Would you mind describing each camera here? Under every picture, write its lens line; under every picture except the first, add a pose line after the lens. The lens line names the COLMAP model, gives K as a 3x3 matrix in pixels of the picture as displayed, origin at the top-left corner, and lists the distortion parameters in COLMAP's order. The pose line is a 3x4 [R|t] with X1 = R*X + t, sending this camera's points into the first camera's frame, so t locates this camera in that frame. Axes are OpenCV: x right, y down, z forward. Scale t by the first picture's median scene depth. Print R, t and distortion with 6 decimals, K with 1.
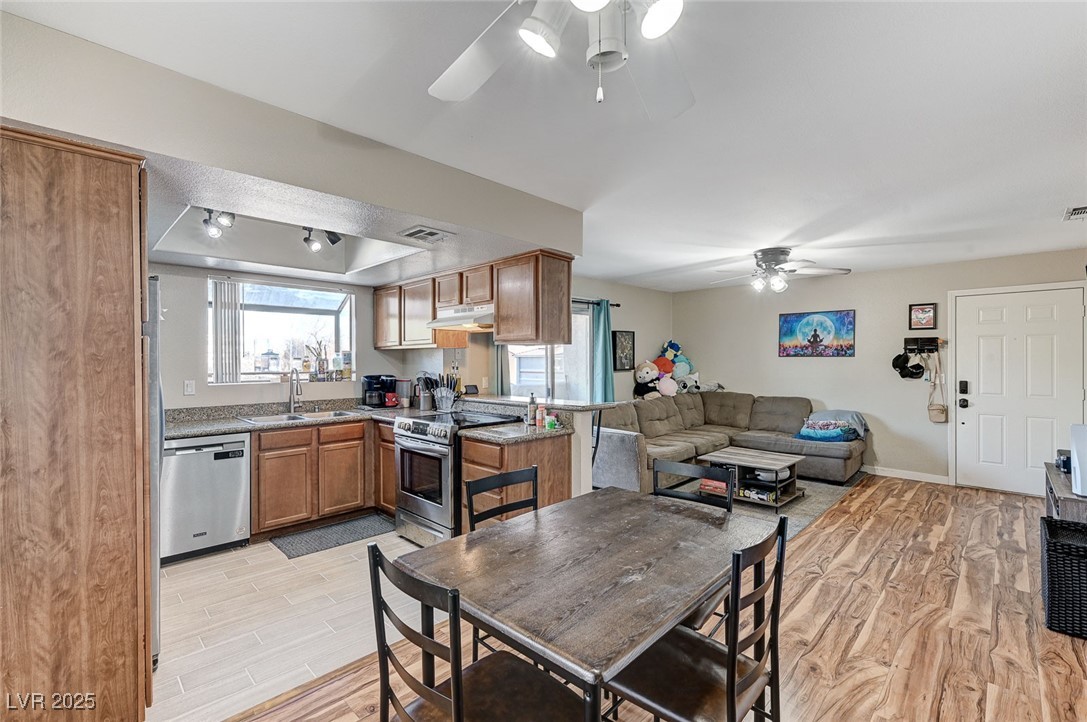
lens RADIAL K [[471.6, 0, 544.8], [0, 471.6, 362.3], [0, 0, 1]] dist [0.000236, -0.000068]
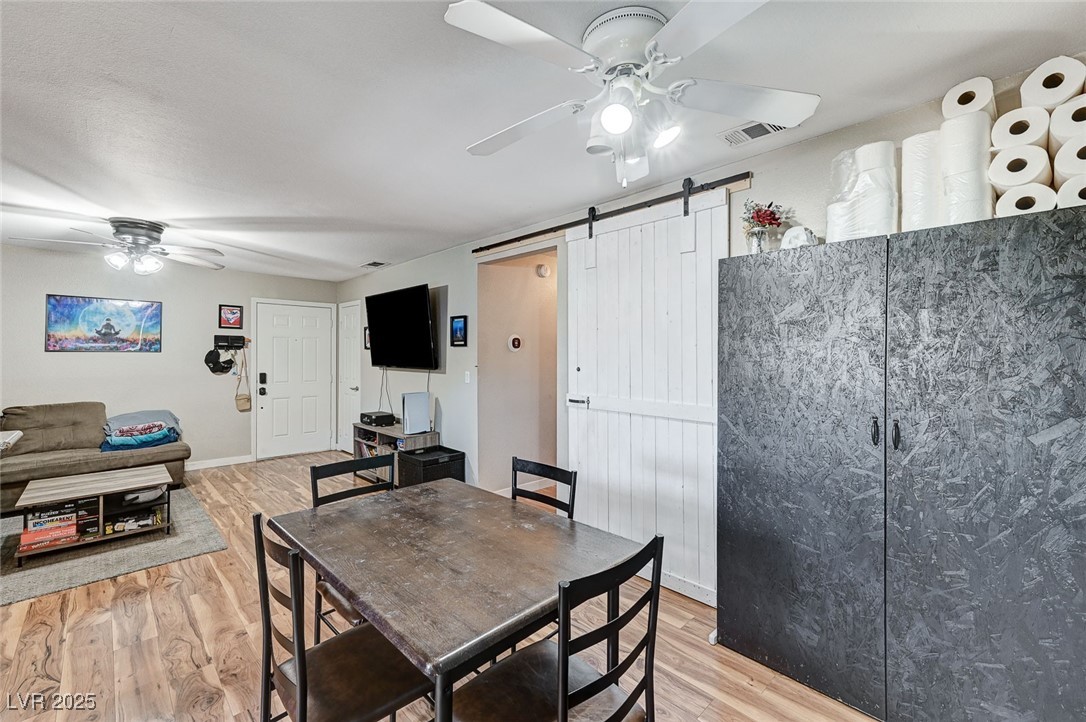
lens RADIAL K [[451.5, 0, 545.6], [0, 451.5, 355.2], [0, 0, 1]] dist [0.017762, 0.000039]
pose [[0.024051, 0.004072, 0.999702, -0.300271], [0.003019, 0.999987, -0.004146, 0.000343], [-0.999706, 0.003118, 0.024038, 0.267501]]
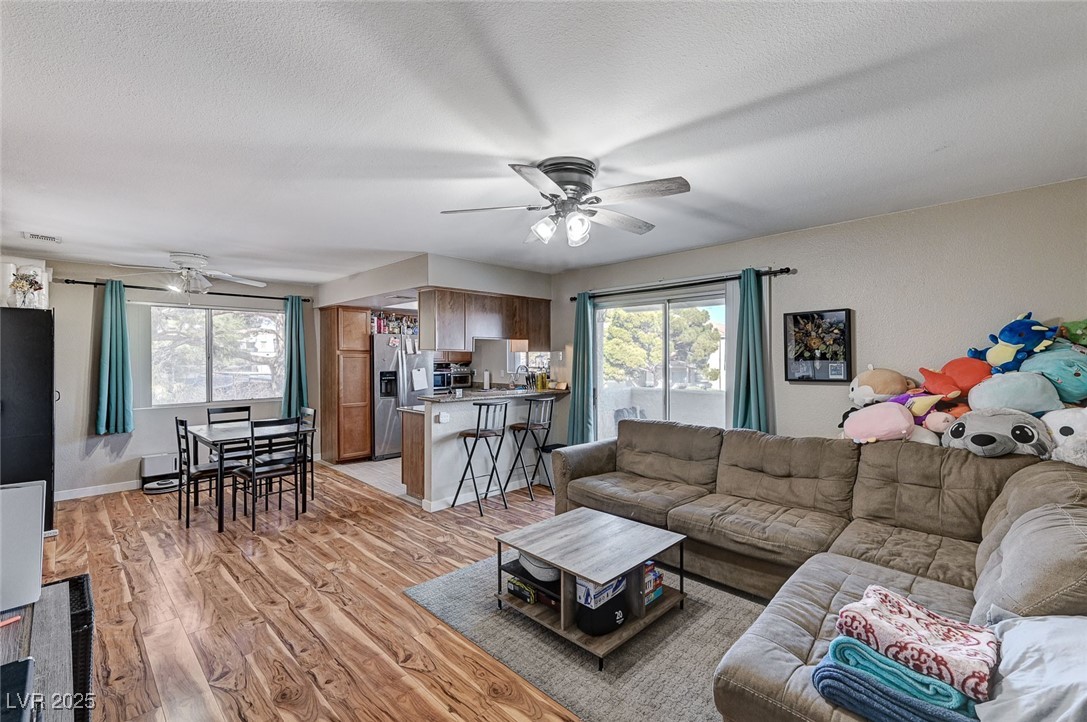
lens RADIAL K [[465.2, 0, 555.3], [0, 465.2, 362.4], [0, 0, 1]] dist [0.011606, -0.000017]
pose [[0.014247, 0.013574, -0.999806, 1.023267], [-0.002684, 0.999905, 0.013537, -0.017880], [0.999895, 0.002491, 0.014282, 0.975786]]
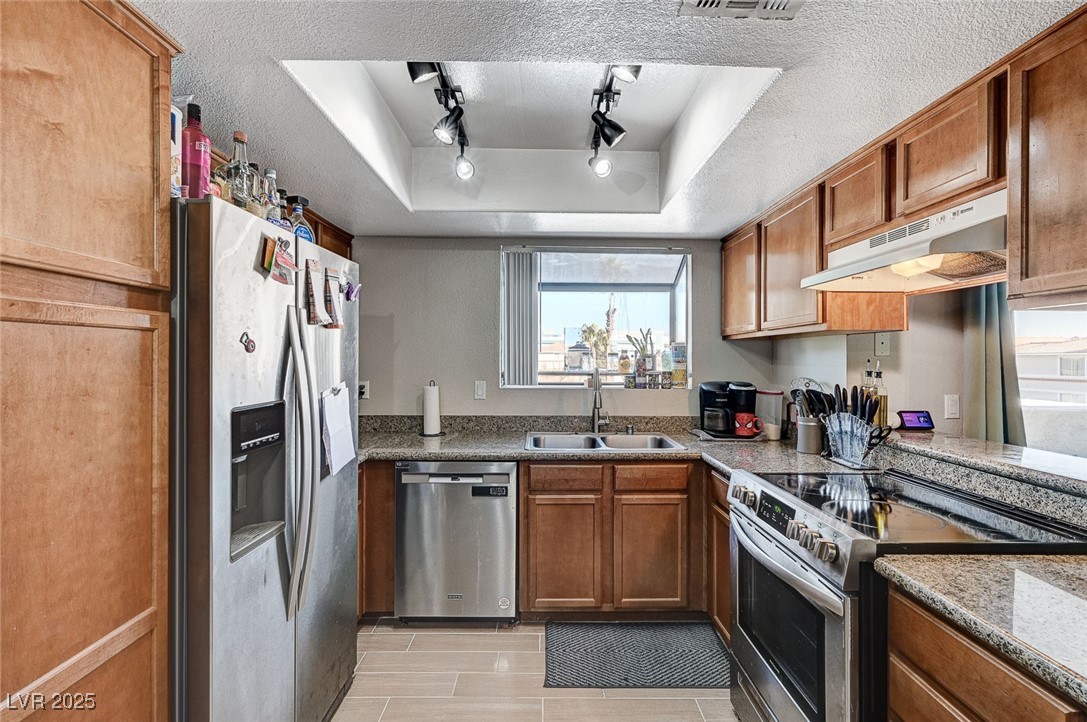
lens RADIAL K [[496.4, 0, 549.3], [0, 496.4, 356.6], [0, 0, 1]] dist [-0.000072, 0.000769]
pose [[0.711802, 0.004295, -0.702367, -0.068827], [-0.009716, 0.999946, -0.003732, -0.000500], [0.702313, 0.009481, 0.711806, 0.396350]]
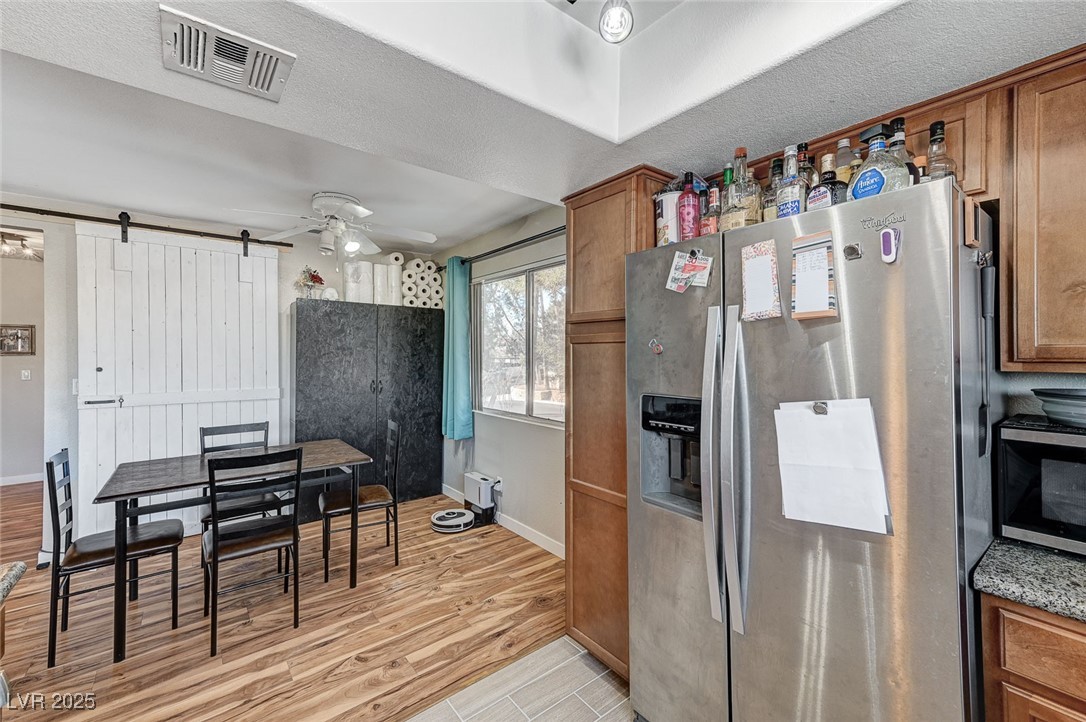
lens RADIAL K [[445.3, 0, 541.2], [0, 445.3, 351.3], [0, 0, 1]] dist [0.012423, 0.000145]
pose [[-0.992430, 0.005400, 0.122695, -0.348625], [0.005655, 0.999983, 0.001734, -0.005492], [-0.122684, 0.002415, -0.992443, 0.826783]]
